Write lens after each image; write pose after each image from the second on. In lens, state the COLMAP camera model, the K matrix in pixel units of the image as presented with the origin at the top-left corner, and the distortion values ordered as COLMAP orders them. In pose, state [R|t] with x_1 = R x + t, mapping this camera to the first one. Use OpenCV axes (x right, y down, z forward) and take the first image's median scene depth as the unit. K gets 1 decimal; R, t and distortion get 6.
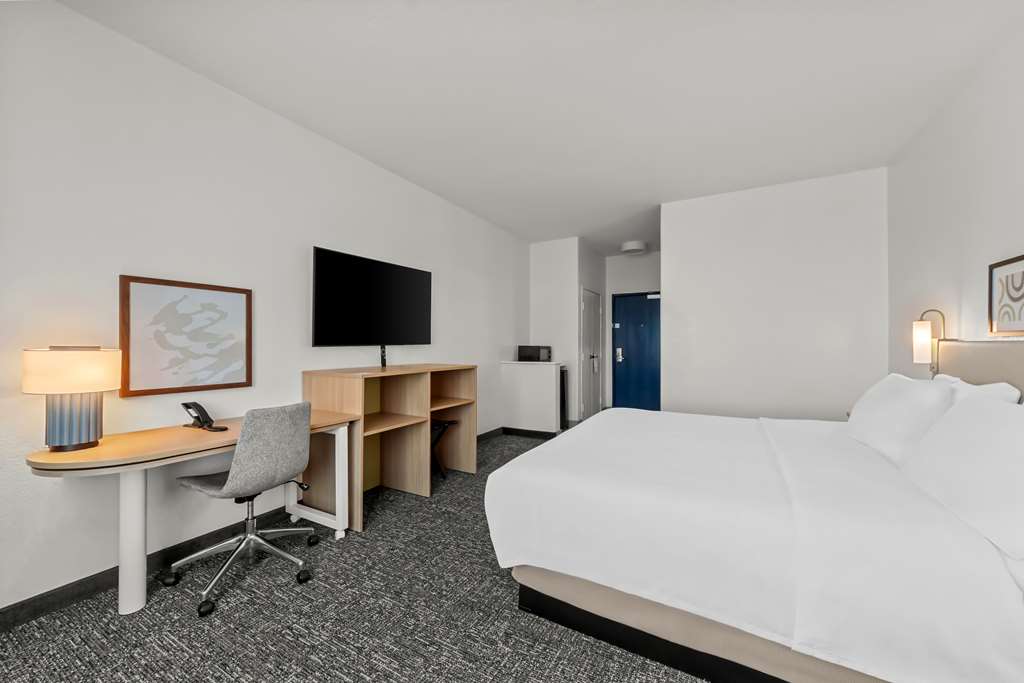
lens RADIAL K [[391.2, 0, 512.0], [0, 391.2, 341.5], [0, 0, 1]] dist [0.000226, 0.000016]
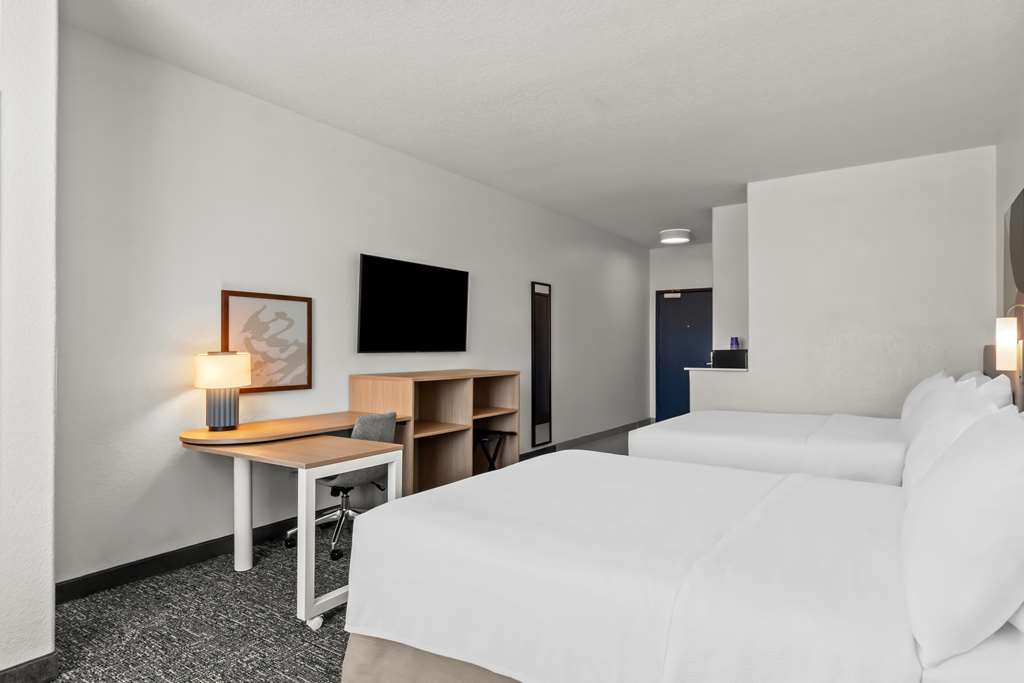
lens RADIAL K [[576.4, 0, 512.0], [0, 576.4, 341.5], [0, 0, 1]] dist [0.002197, 0.000536]
pose [[0.997186, 0.000879, -0.074957, -0.008230], [-0.001203, 0.999990, -0.004274, -0.008589], [0.074953, 0.004352, 0.997178, -0.554138]]
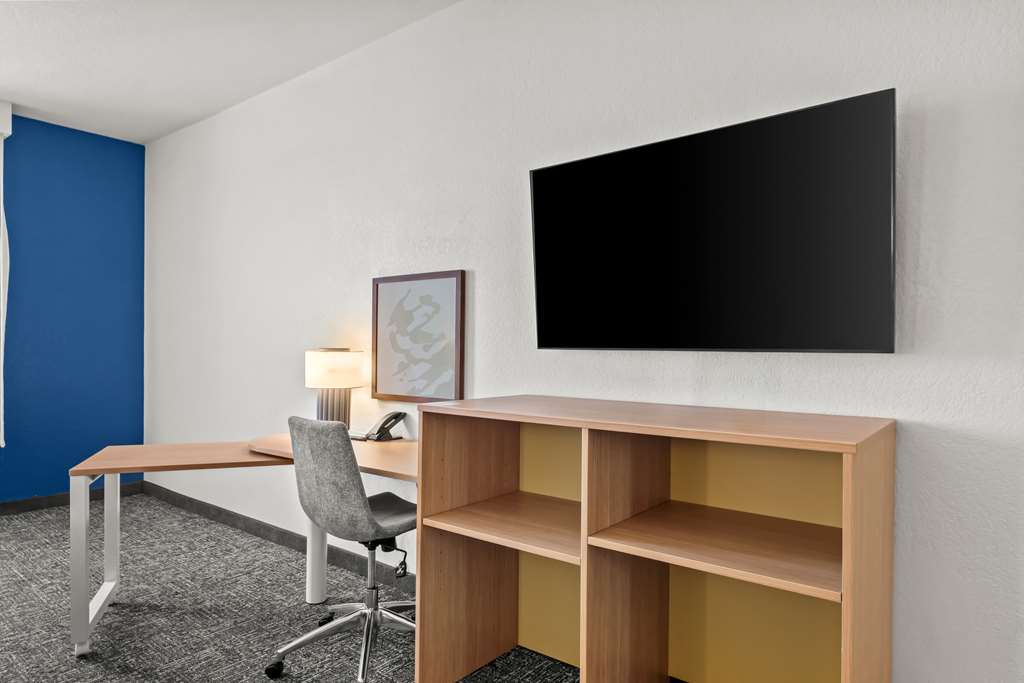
lens RADIAL K [[615.9, 0, 512.0], [0, 615.9, 341.5], [0, 0, 1]] dist [-0.043654, -0.000331]
pose [[-0.174759, -0.013290, -0.984522, 0.420623], [0.004089, 0.999890, -0.014223, 0.015077], [0.984603, -0.006511, -0.174685, 1.376459]]
